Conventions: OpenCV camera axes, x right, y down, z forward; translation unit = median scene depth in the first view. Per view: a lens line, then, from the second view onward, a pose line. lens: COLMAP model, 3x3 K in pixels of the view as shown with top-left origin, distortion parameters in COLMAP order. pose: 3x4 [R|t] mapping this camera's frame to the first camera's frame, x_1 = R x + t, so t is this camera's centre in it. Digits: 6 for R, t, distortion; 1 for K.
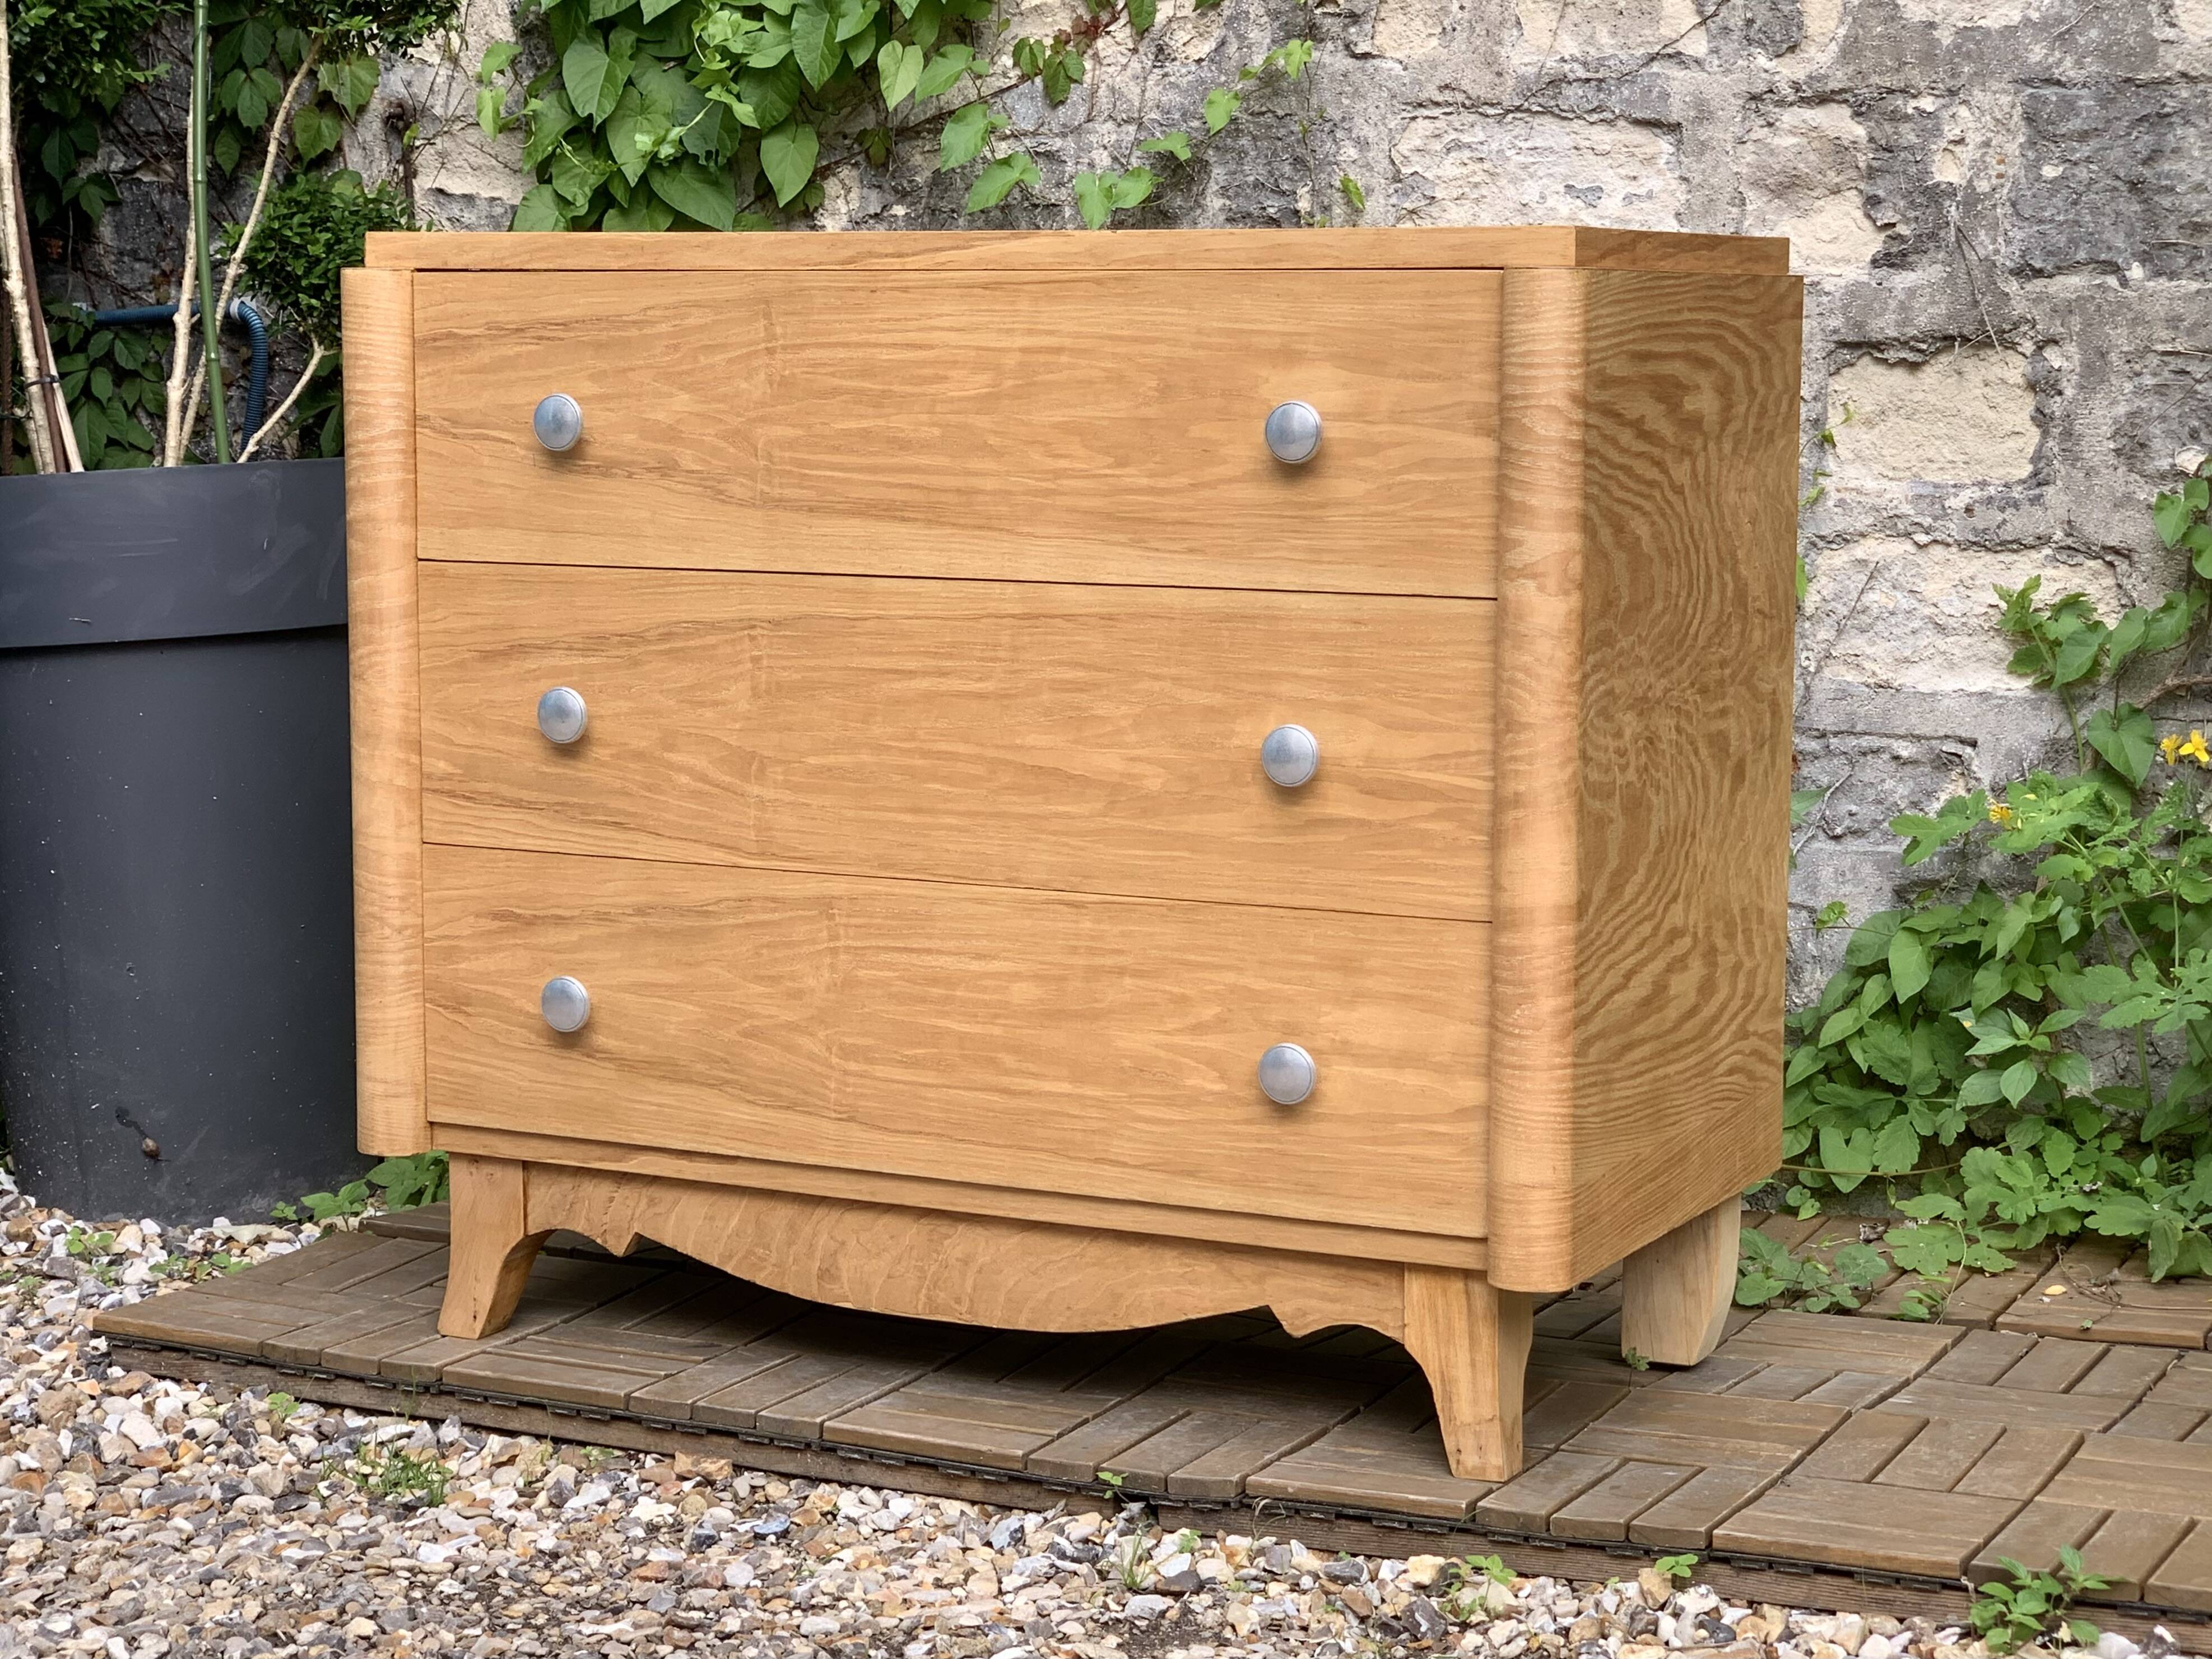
lens RADIAL K [[4370.0, 0, 1106.0], [0, 4370.0, 829.5], [0, 0, 1]] dist [0.310925, -0.728626]
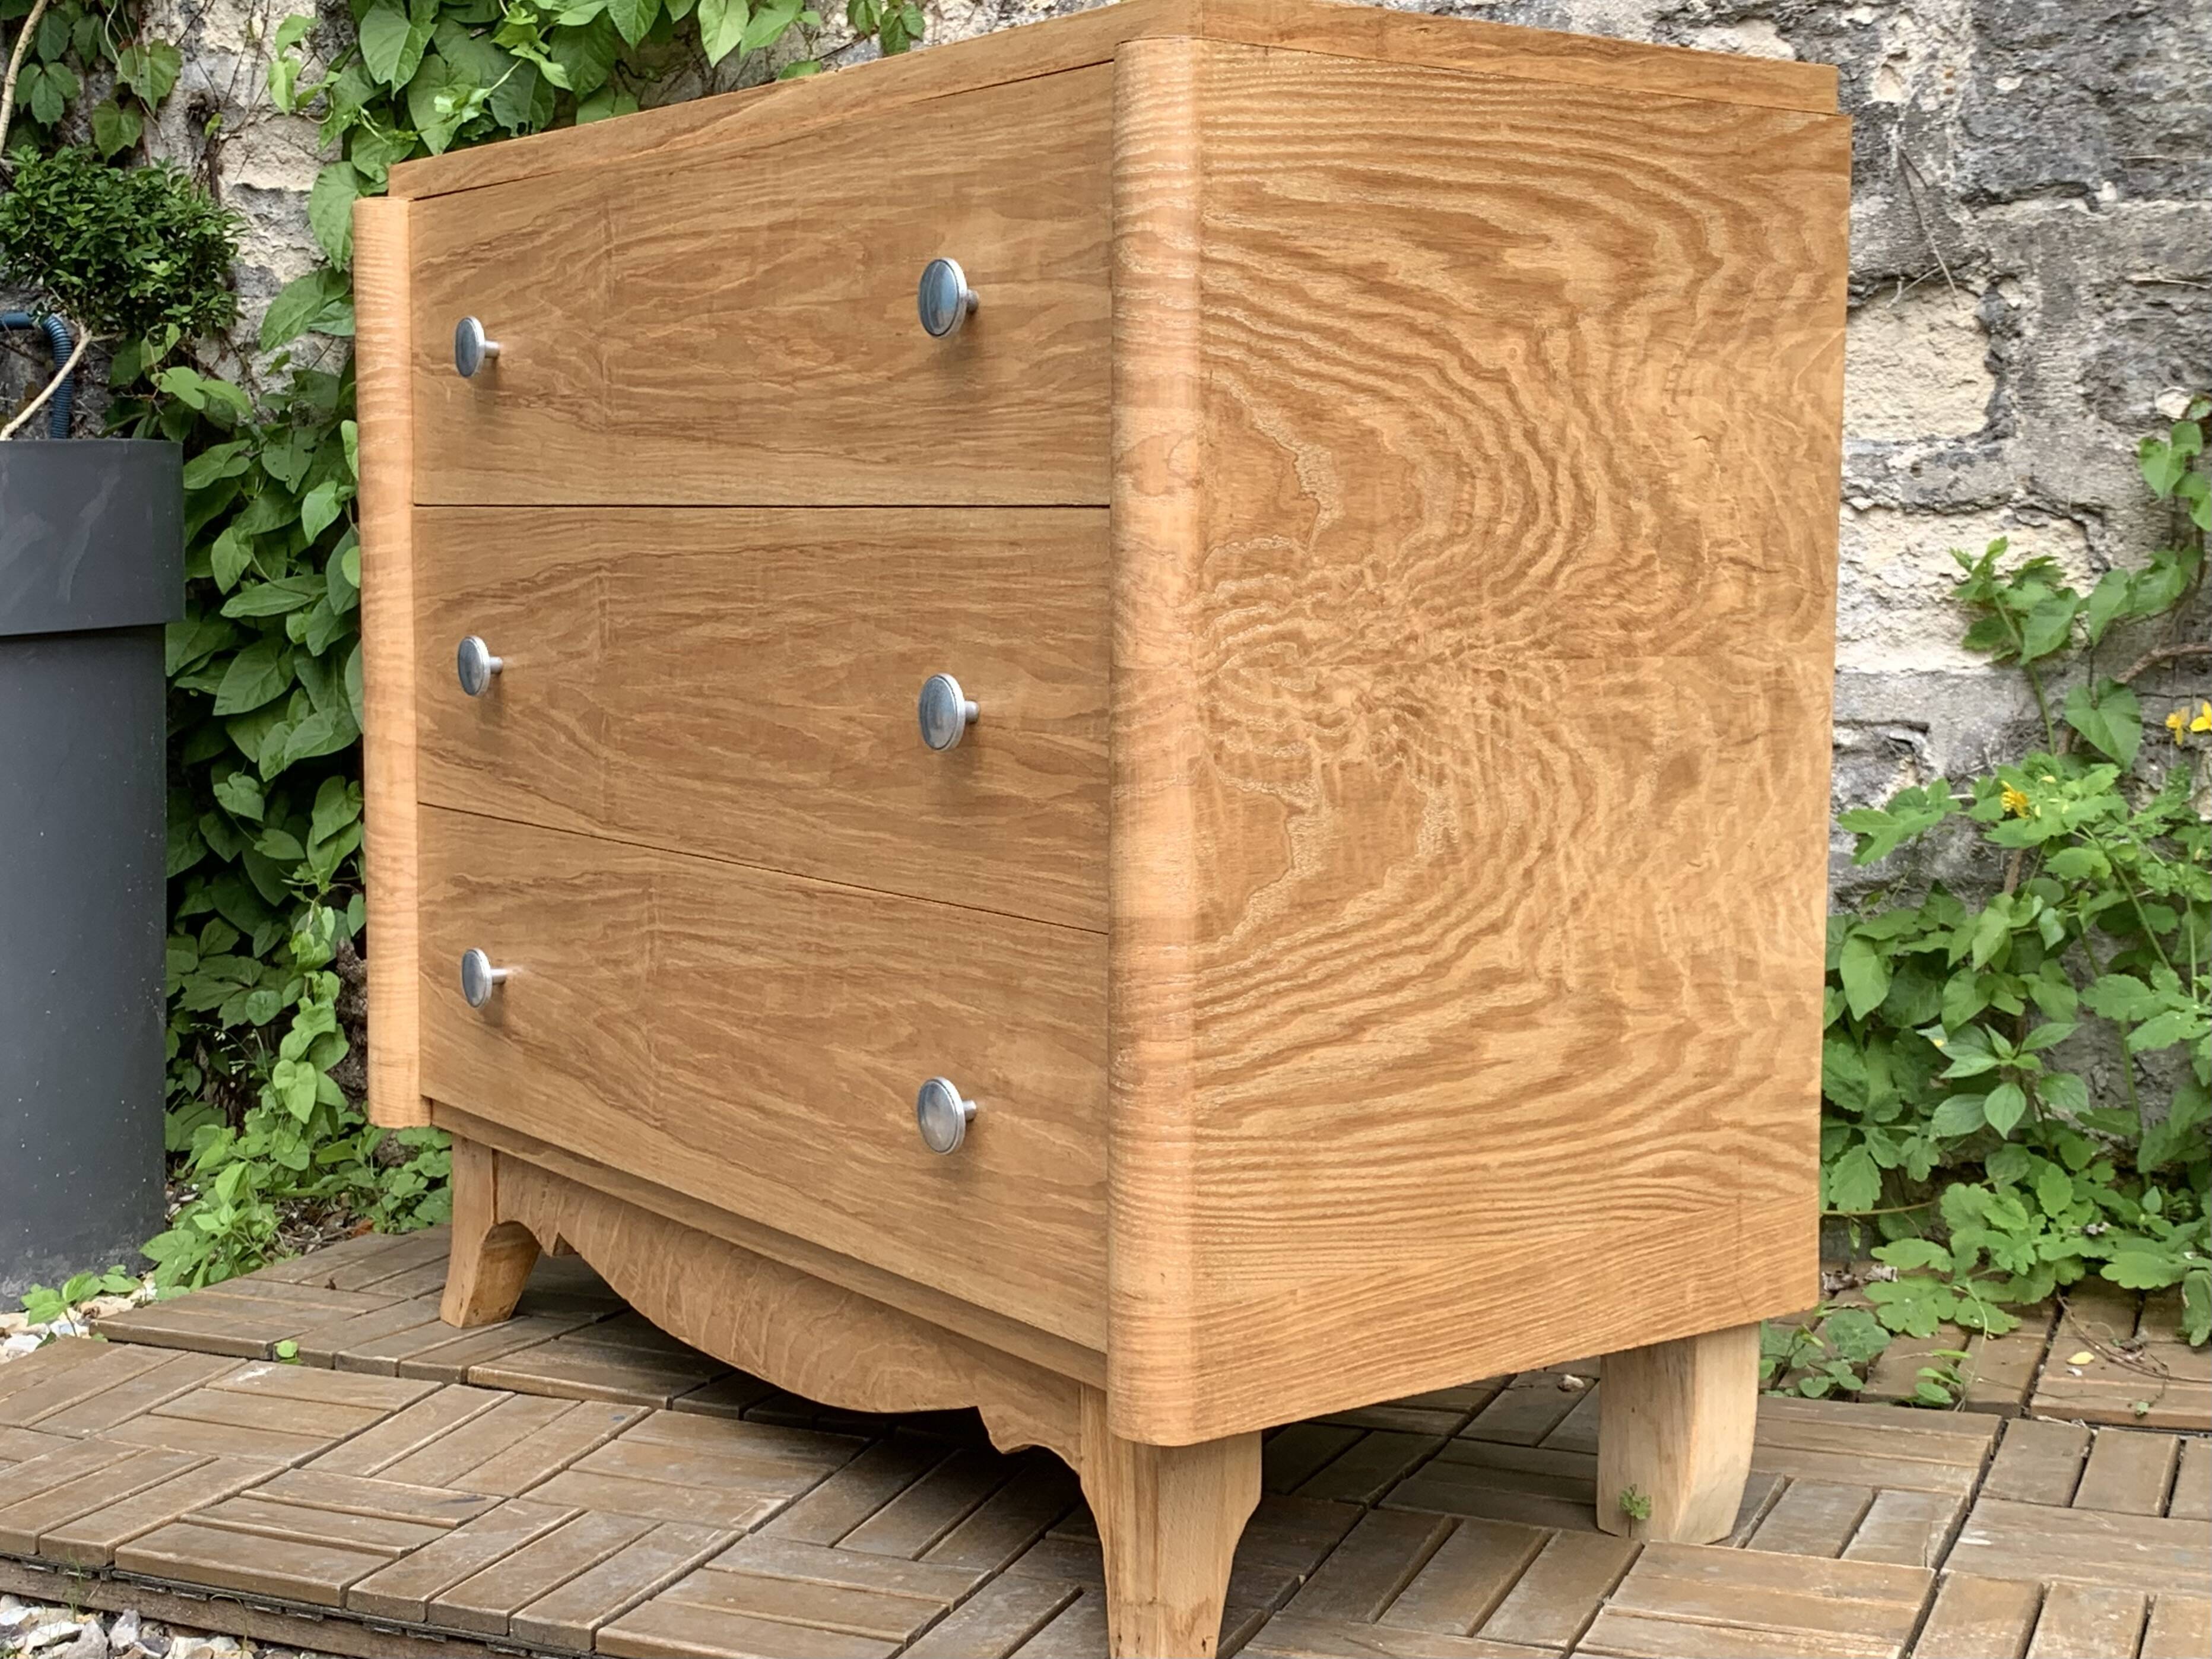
lens RADIAL K [[1972.0, 0, 1111.7], [0, 1972.0, 820.3], [0, 0, 1]] dist [0.099965, -0.156336]
pose [[0.997981, -0.019366, 0.060496, 0.005985], [0.020707, 0.999552, -0.021617, 0.004605], [-0.060050, 0.022826, 0.997934, 0.609555]]
